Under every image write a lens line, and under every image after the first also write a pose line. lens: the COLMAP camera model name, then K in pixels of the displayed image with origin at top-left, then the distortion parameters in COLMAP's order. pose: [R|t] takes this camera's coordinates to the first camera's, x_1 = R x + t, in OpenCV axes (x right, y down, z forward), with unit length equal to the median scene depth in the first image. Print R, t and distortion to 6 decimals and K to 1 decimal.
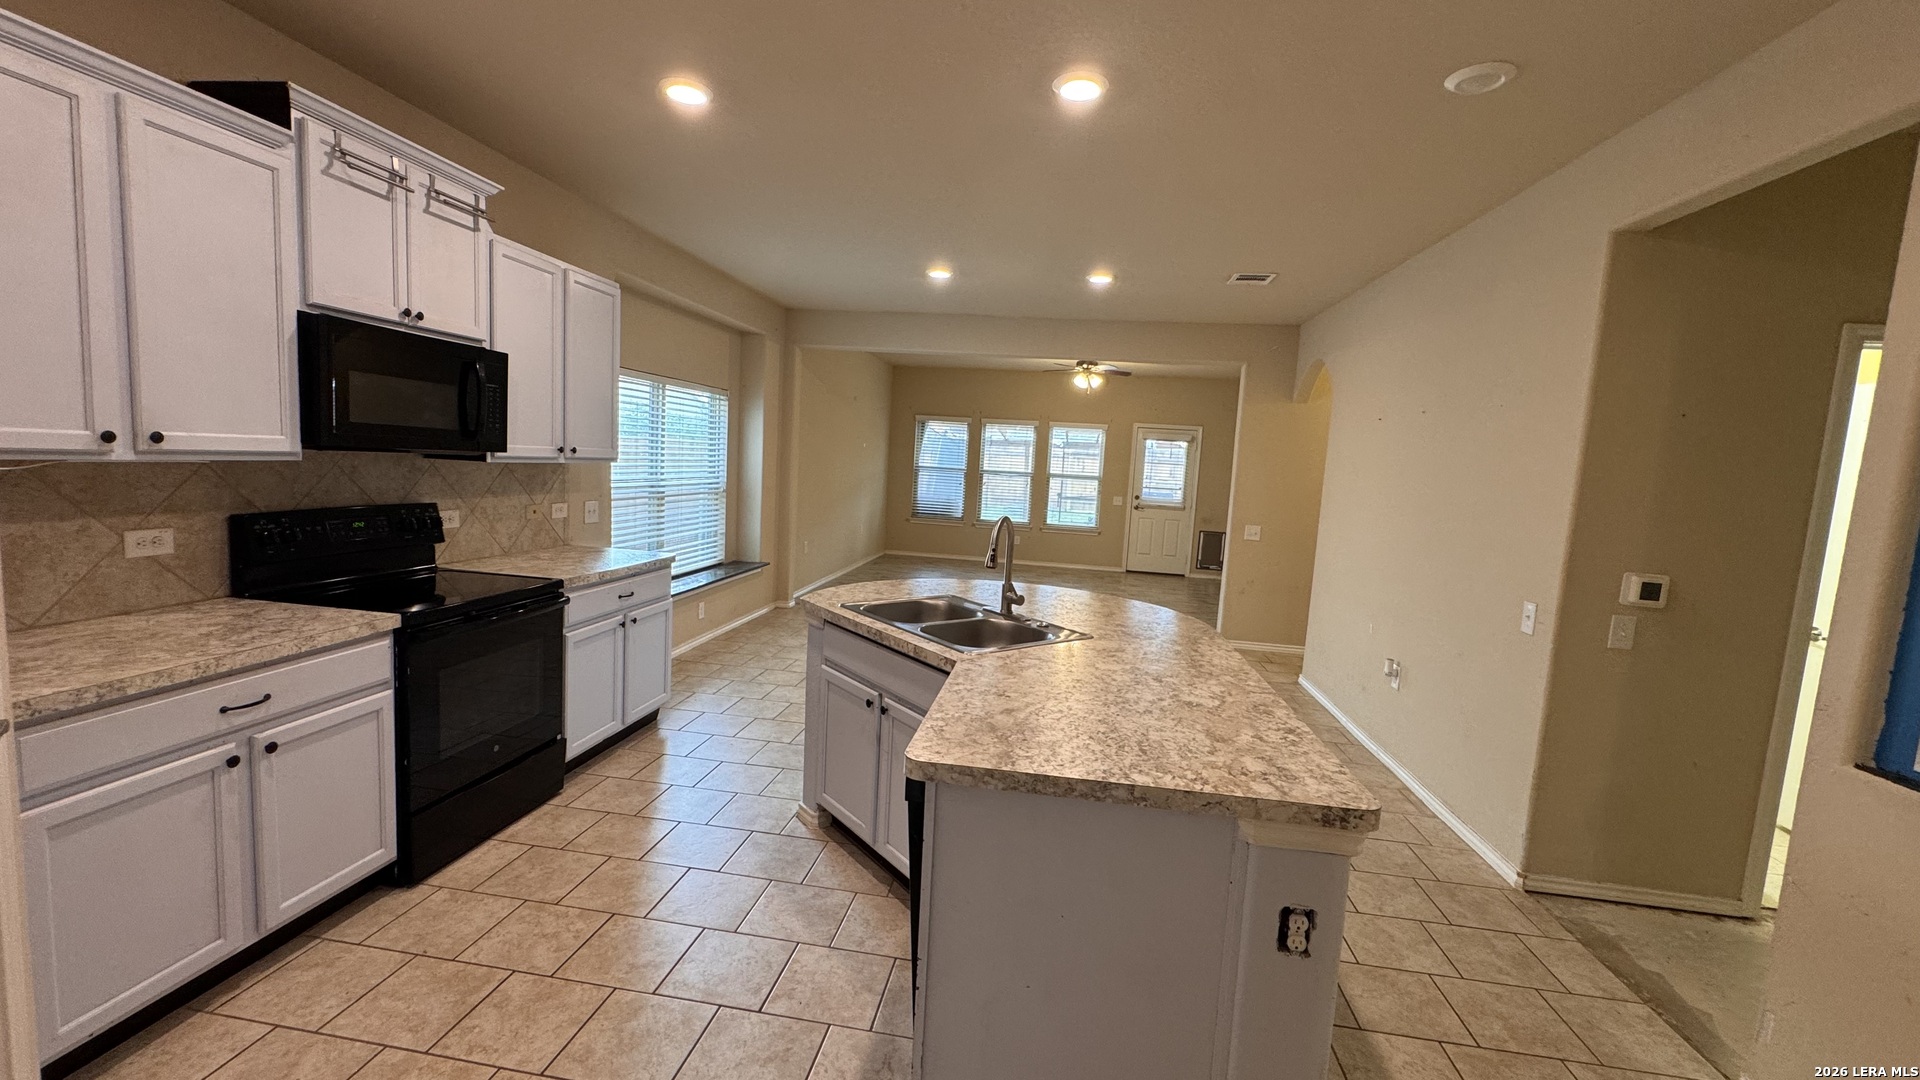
lens RADIAL K [[766.6, 0, 956.7], [0, 766.6, 536.6], [0, 0, 1]] dist [-0.001226, -0.000133]
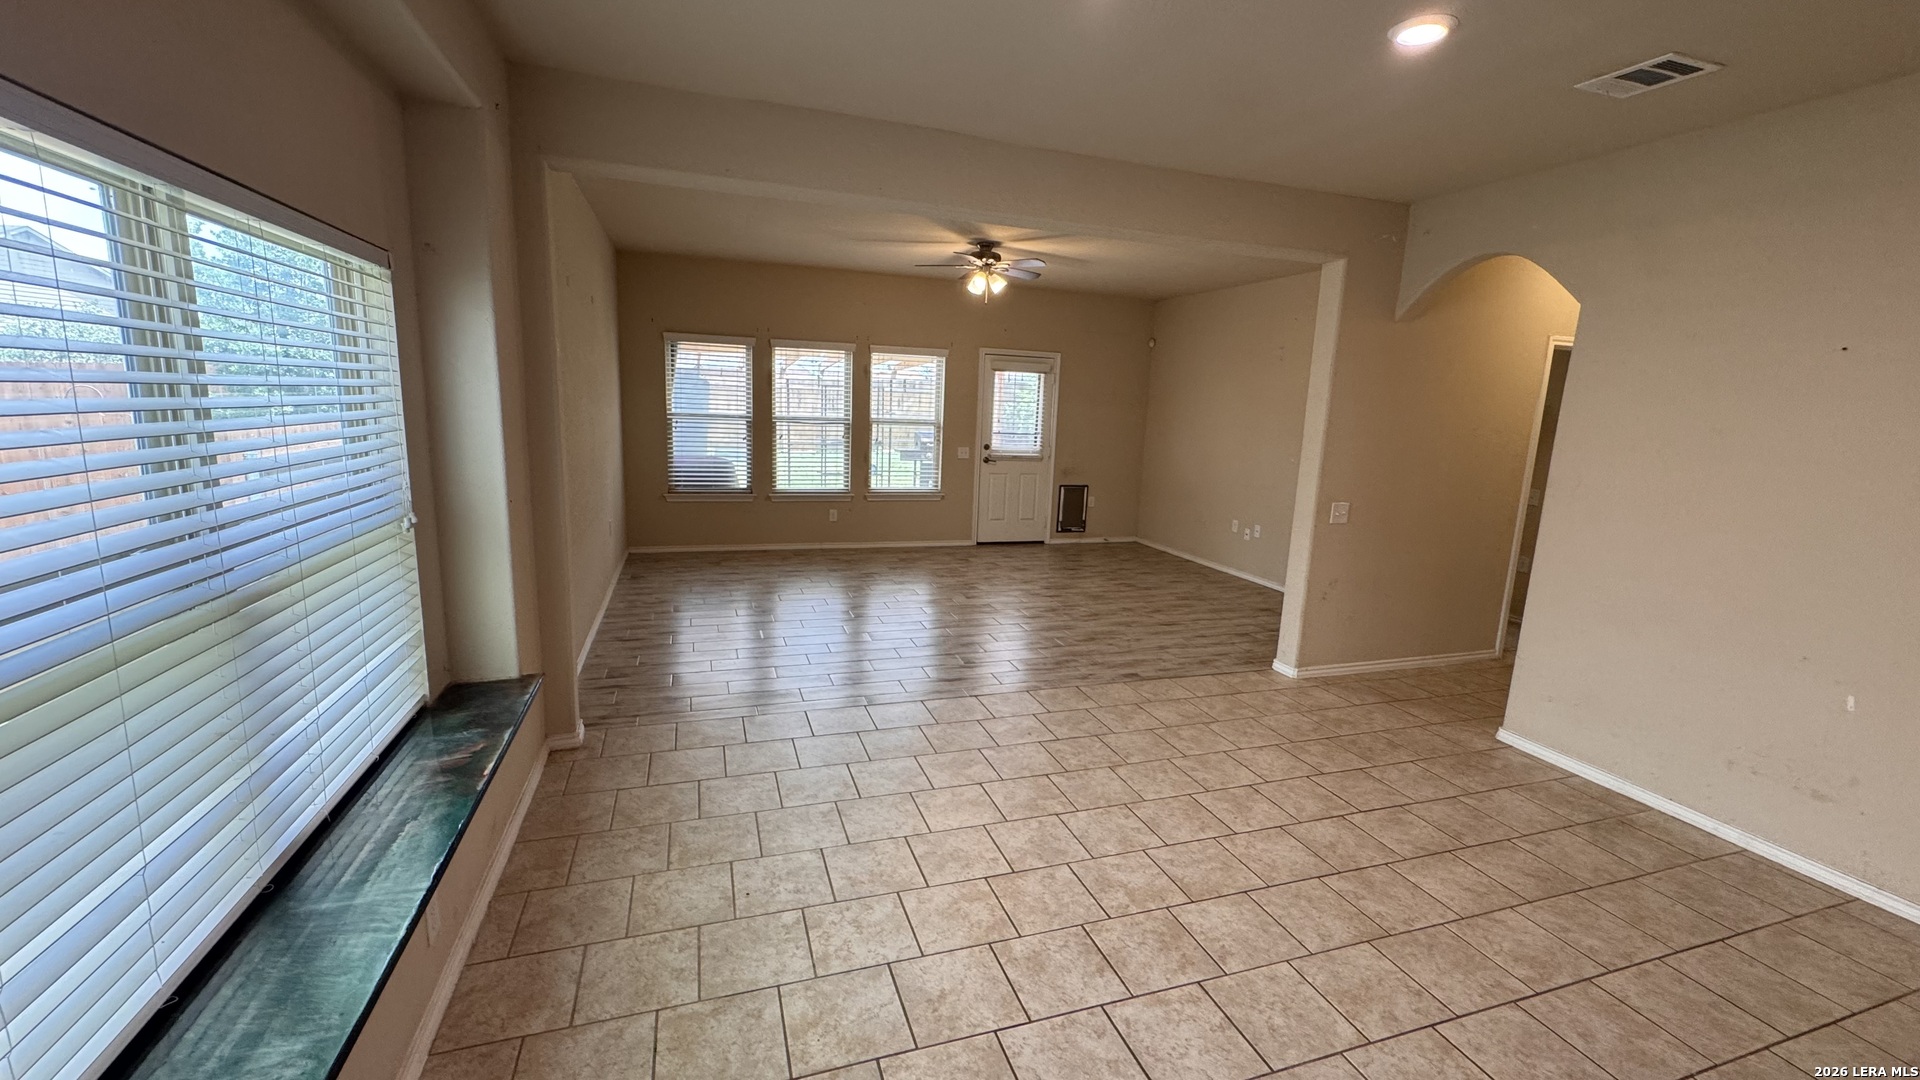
lens RADIAL K [[766.6, 0, 962.0], [0, 766.6, 545.9], [0, 0, 1]] dist [-0.001226, -0.000133]
pose [[0.890880, -0.104766, 0.441993, -0.407538], [0.057194, 0.991167, 0.119657, -0.139879], [-0.450625, -0.081321, 0.889002, 0.966251]]
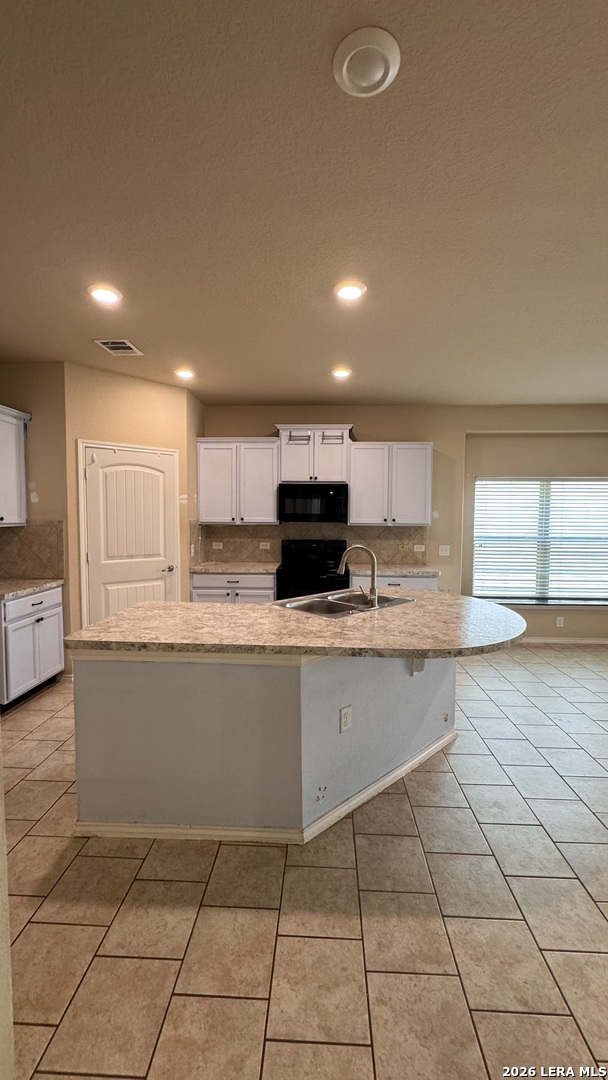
lens RADIAL K [[431.2, 0, 306.5], [0, 431.2, 537.3], [0, 0, 1]] dist [-0.001226, -0.000133]
pose [[0.103164, -0.004089, -0.994656, 0.765992], [-0.101186, 0.994761, -0.014584, -0.015091], [0.989504, 0.102150, 0.102210, 0.602581]]
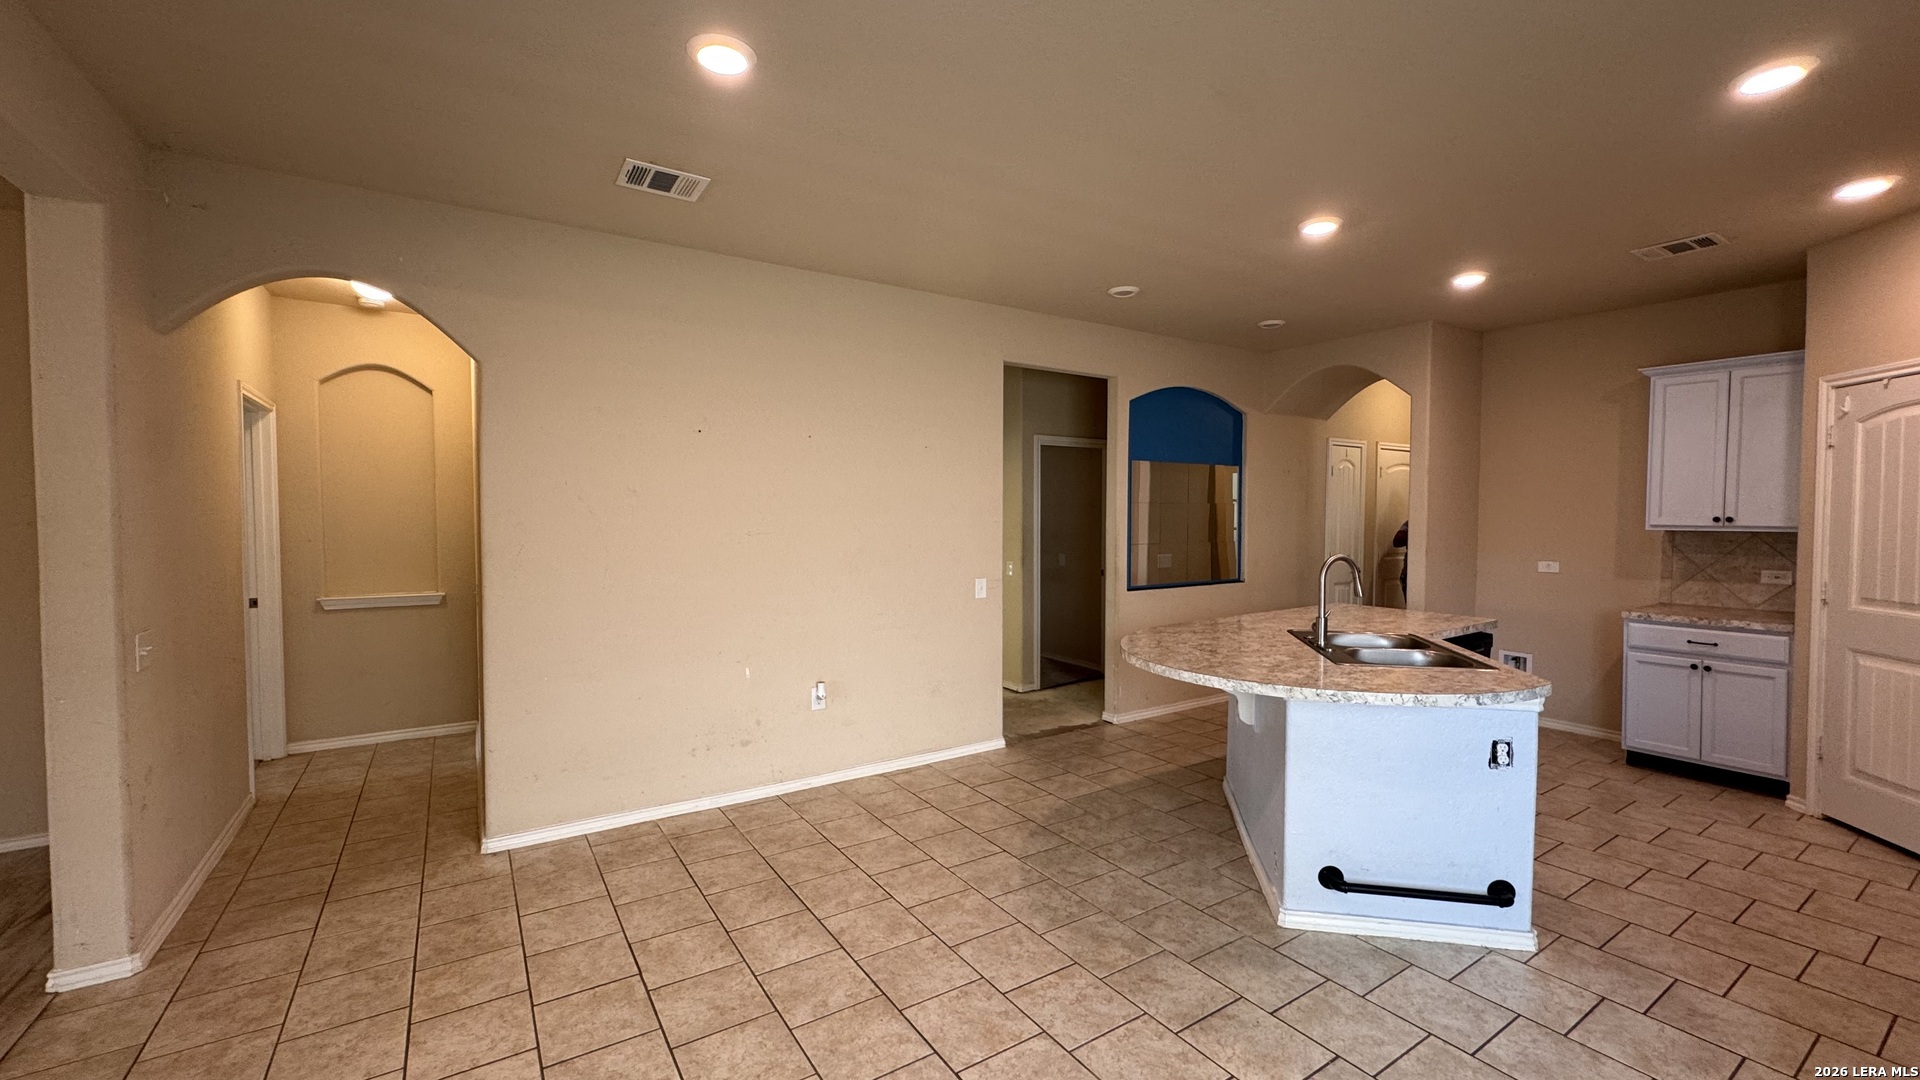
lens RADIAL K [[766.6, 0, 953.7], [0, 766.6, 538.4], [0, 0, 1]] dist [-0.001226, -0.000133]
pose [[-0.658367, -0.083389, 0.748063, -0.321958], [0.038668, 0.988785, 0.144255, -0.185896], [-0.751703, 0.123899, -0.647759, 1.679655]]
